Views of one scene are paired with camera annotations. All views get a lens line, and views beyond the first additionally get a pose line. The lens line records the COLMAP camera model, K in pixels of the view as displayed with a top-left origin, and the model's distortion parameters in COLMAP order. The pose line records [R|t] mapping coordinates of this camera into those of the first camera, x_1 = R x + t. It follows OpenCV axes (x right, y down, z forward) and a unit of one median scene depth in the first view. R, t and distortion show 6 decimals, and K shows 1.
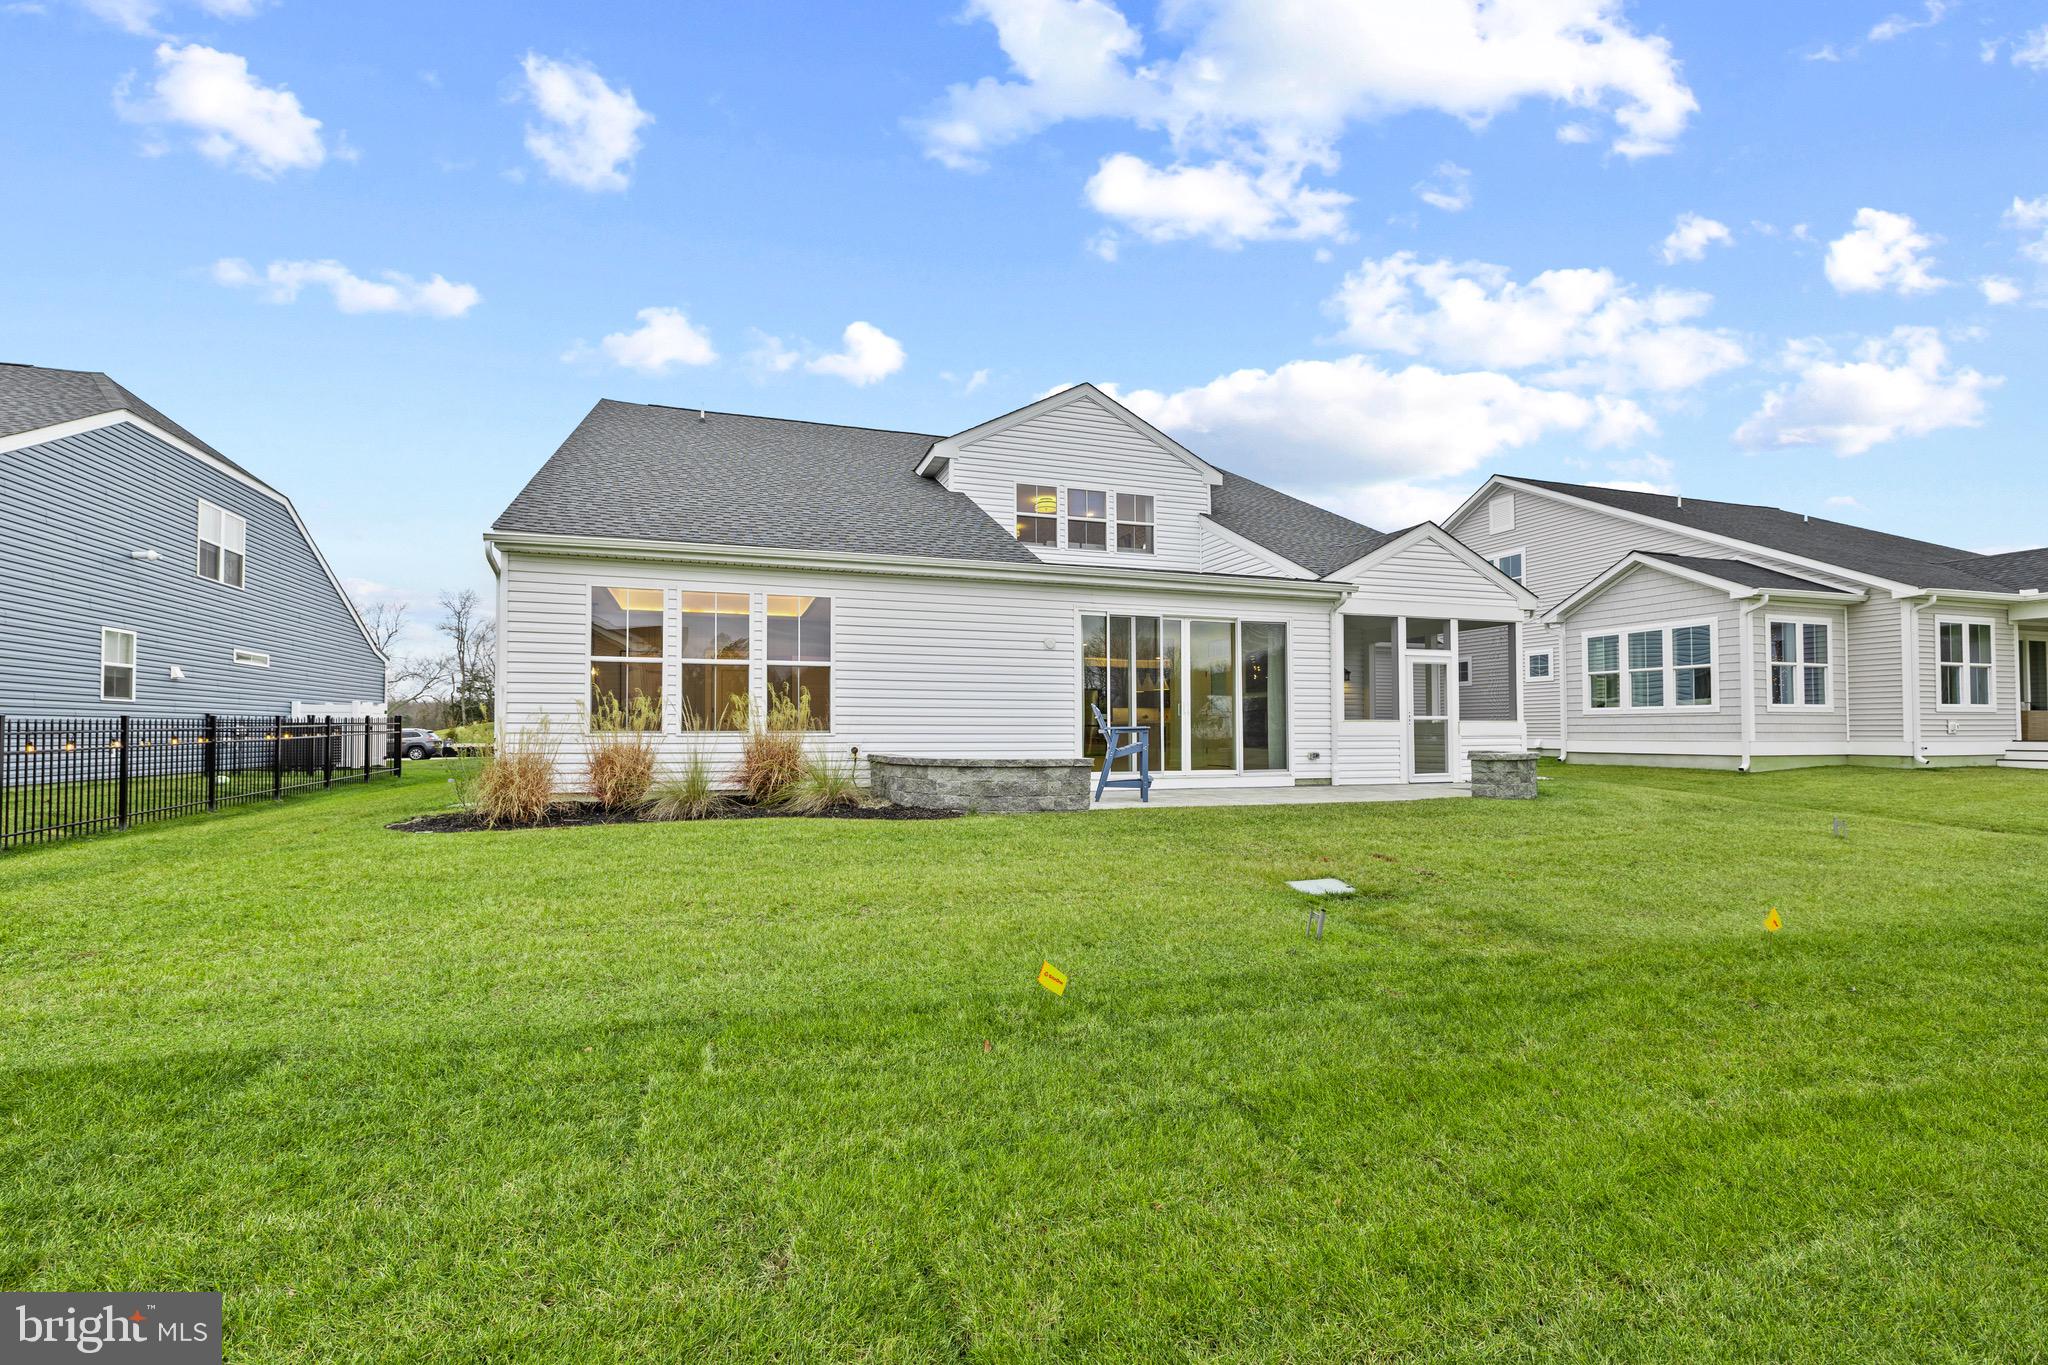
lens RADIAL K [[938.8, 0, 1026.7], [0, 938.8, 770.7], [0, 0, 1]] dist [0.000167, 0.000340]
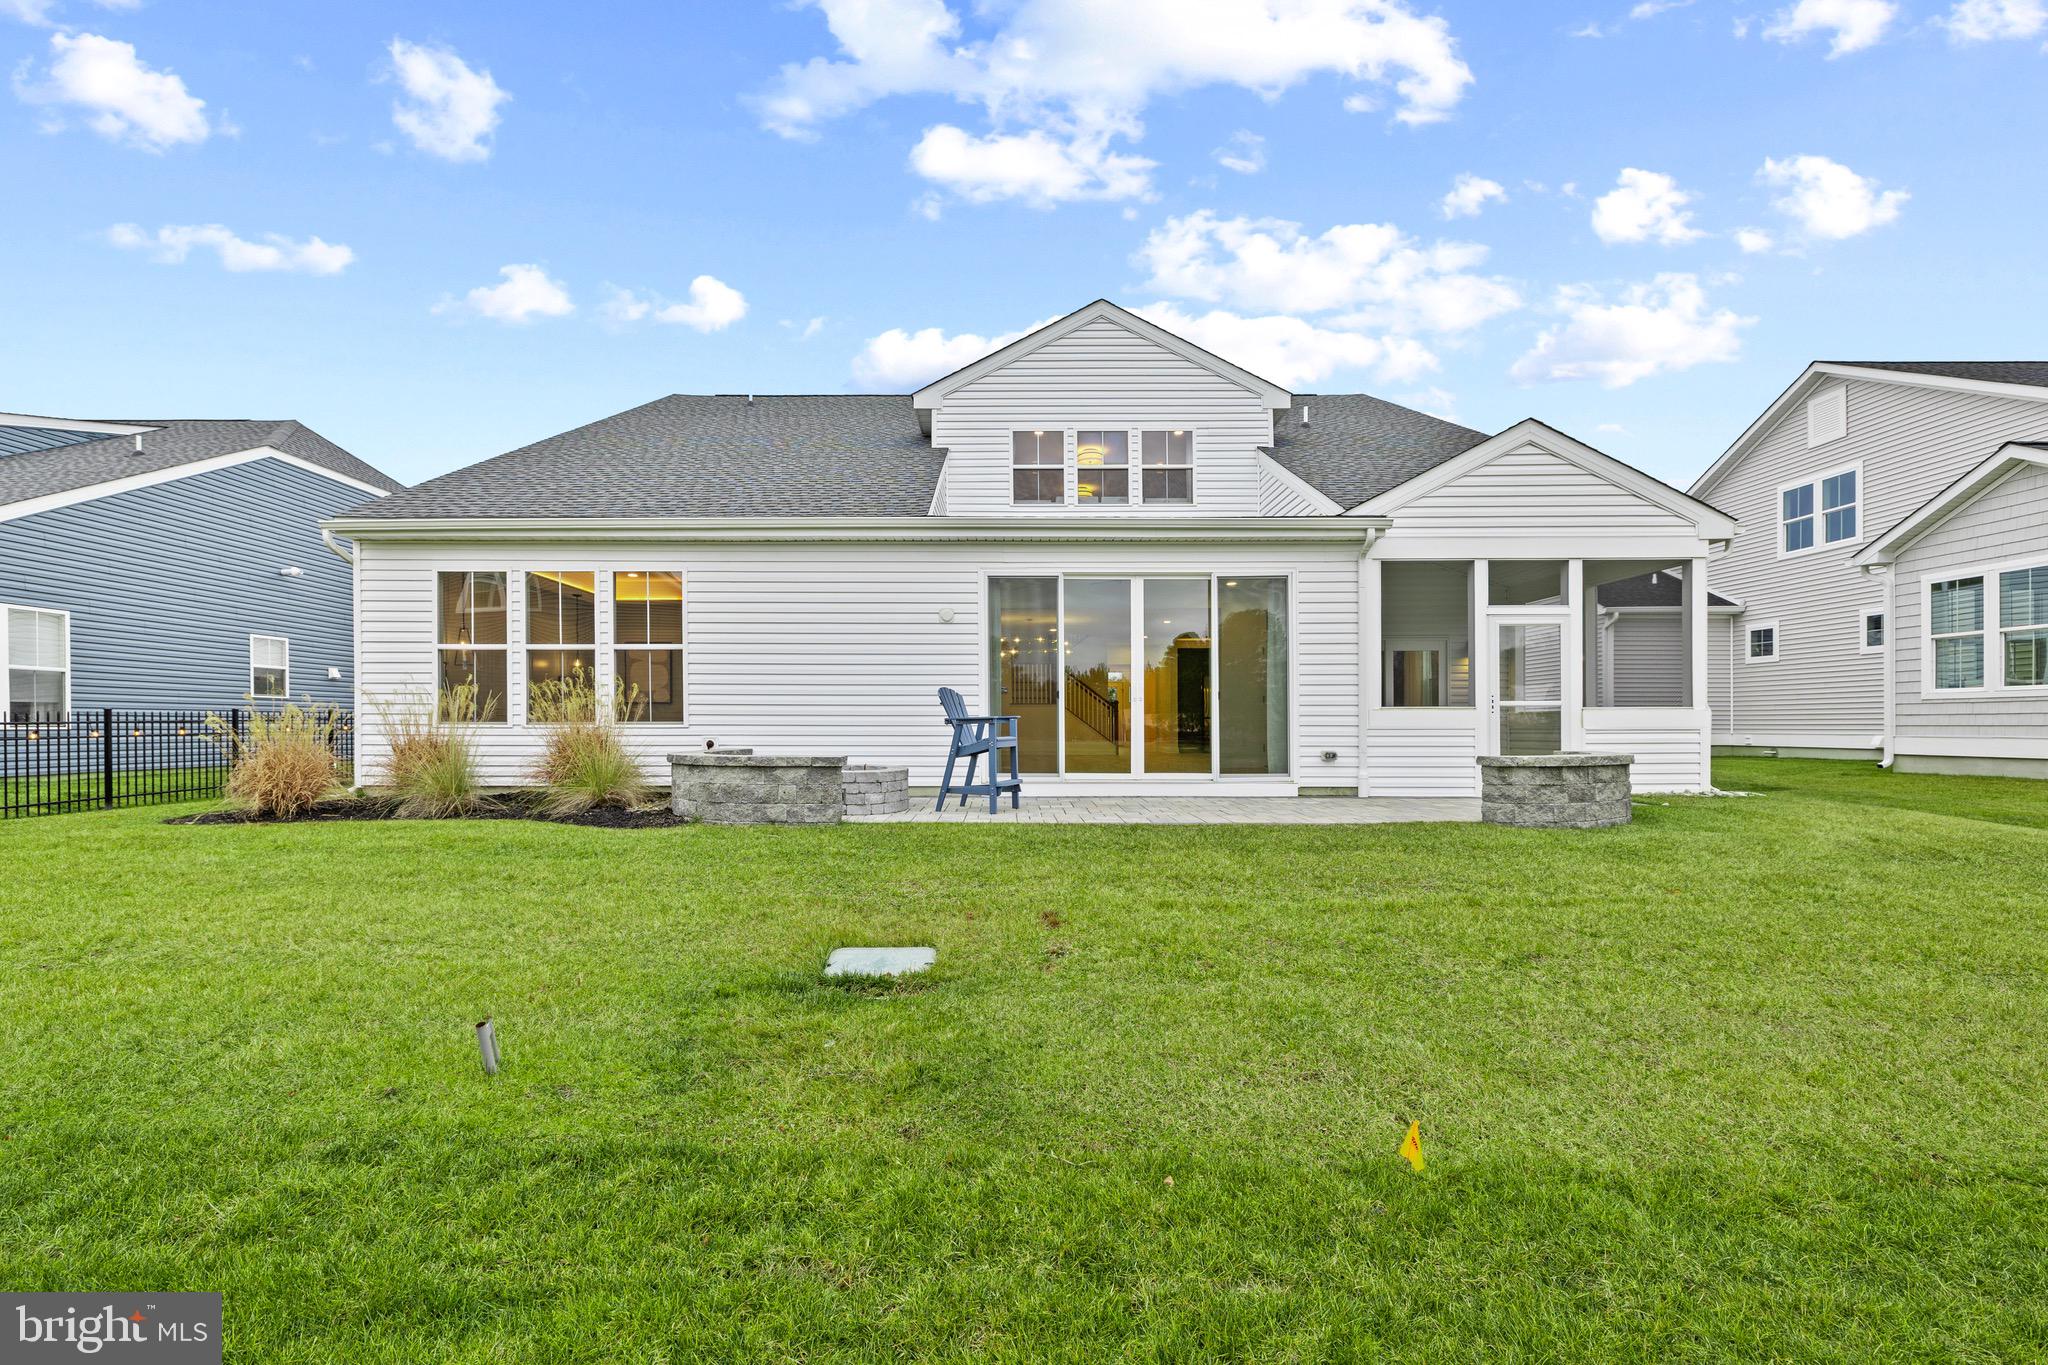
lens RADIAL K [[950.0, 0, 994.1], [0, 950.0, 775.0], [0, 0, 1]] dist [-0.000939, 0.000272]
pose [[0.939751, 0.018164, -0.341377, 0.308911], [-0.014840, 0.999814, 0.012345, -0.006414], [0.341538, -0.006535, 0.939845, 0.210856]]
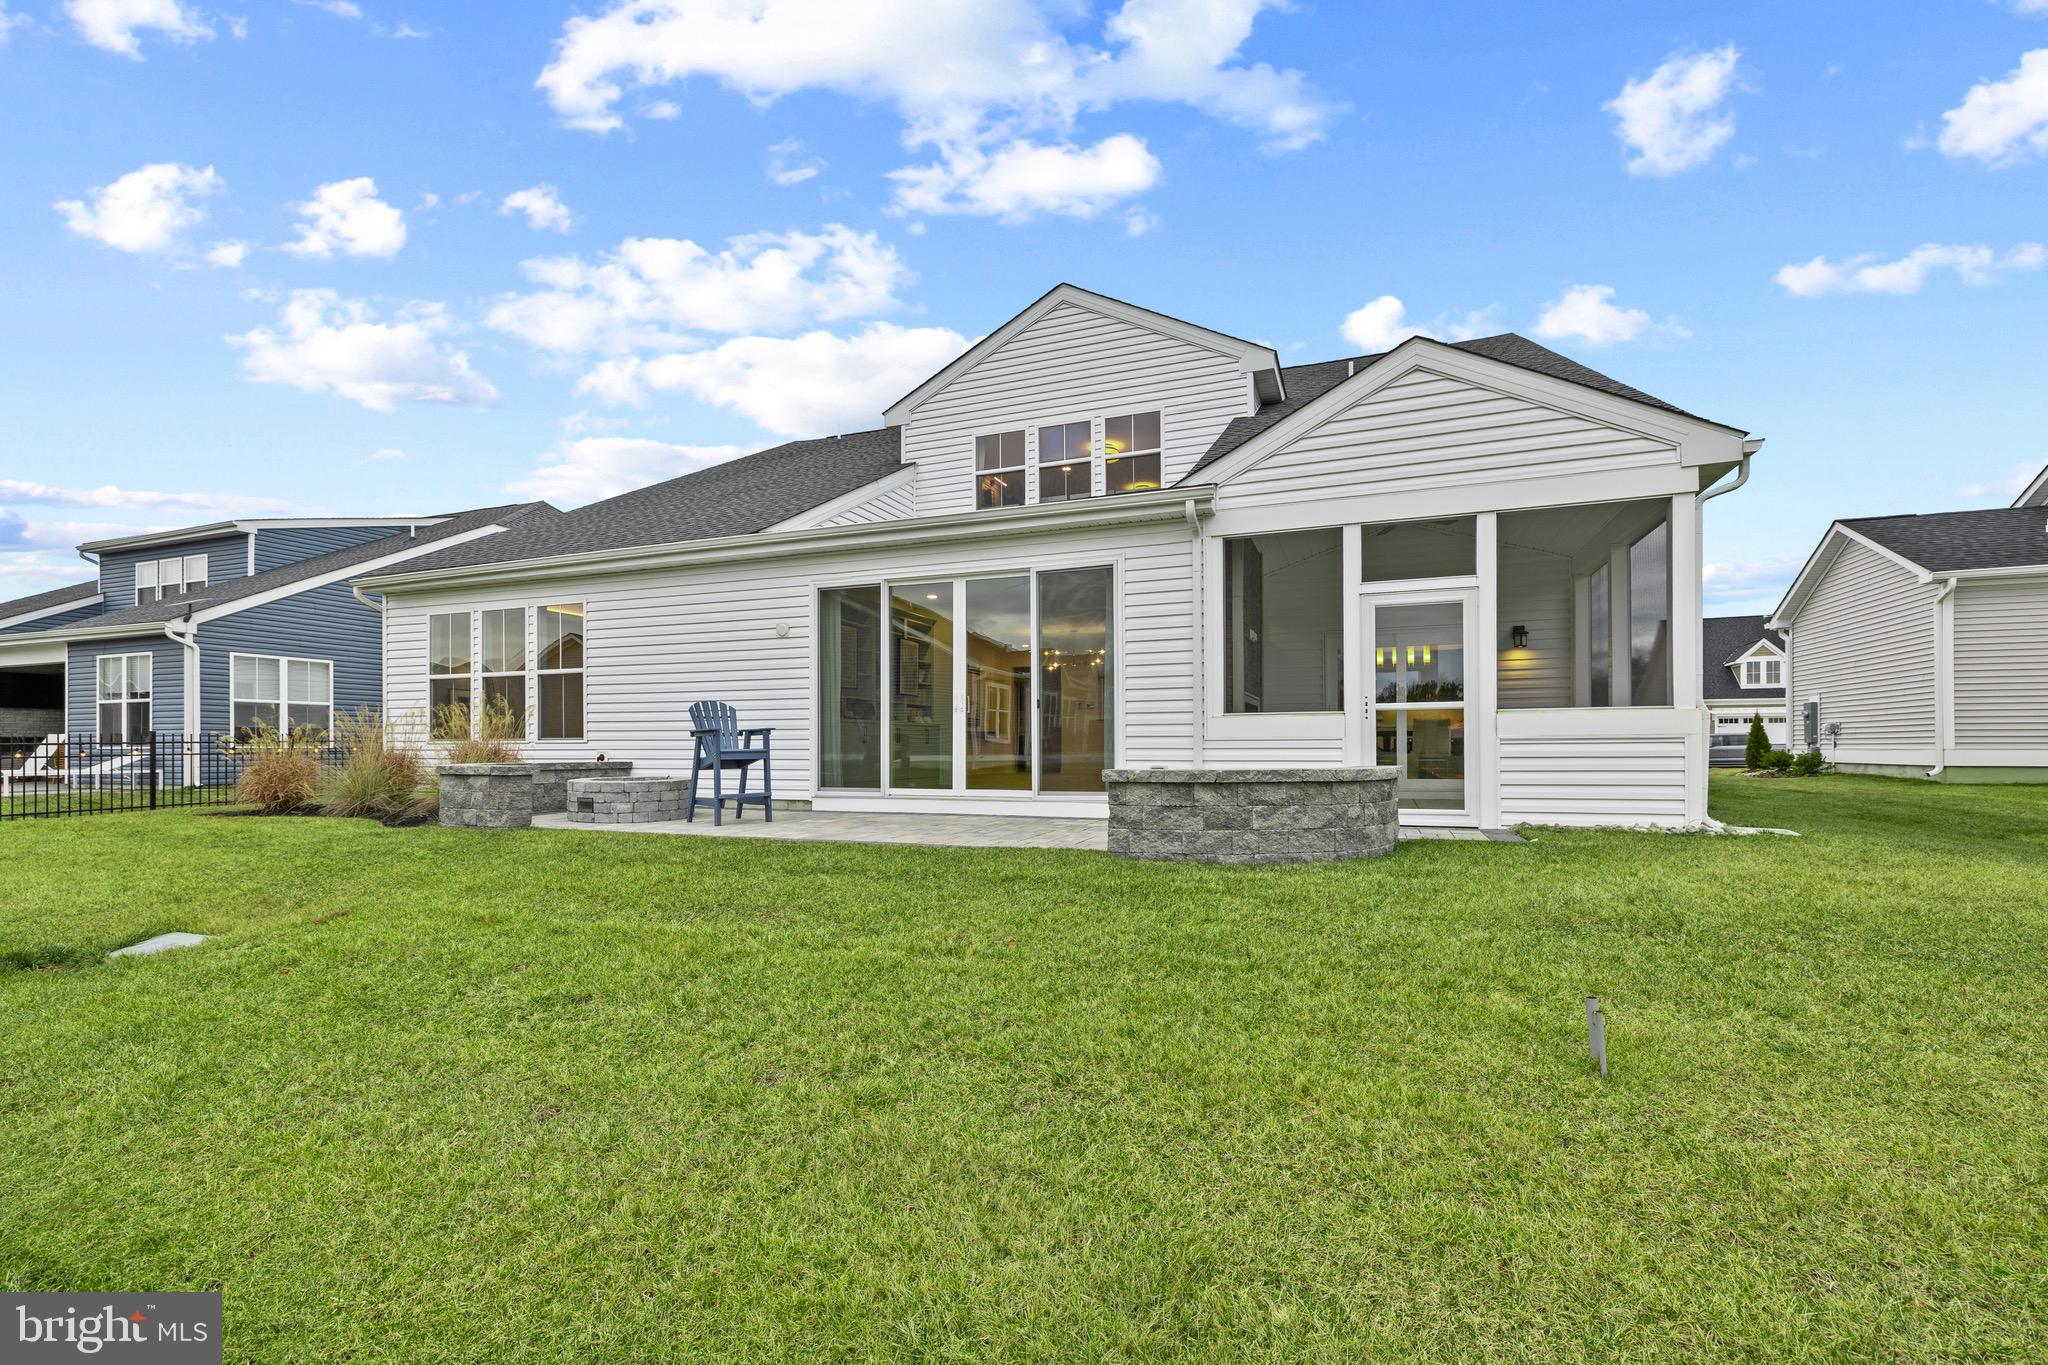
lens RADIAL K [[945.6, 0, 983.1], [0, 945.6, 786.2], [0, 0, 1]] dist [0.001771, 0.000266]
pose [[0.735591, 0.024952, -0.676966, 0.638068], [-0.025763, 0.999629, 0.008850, -0.009137], [0.676936, 0.010931, 0.735961, 0.453615]]
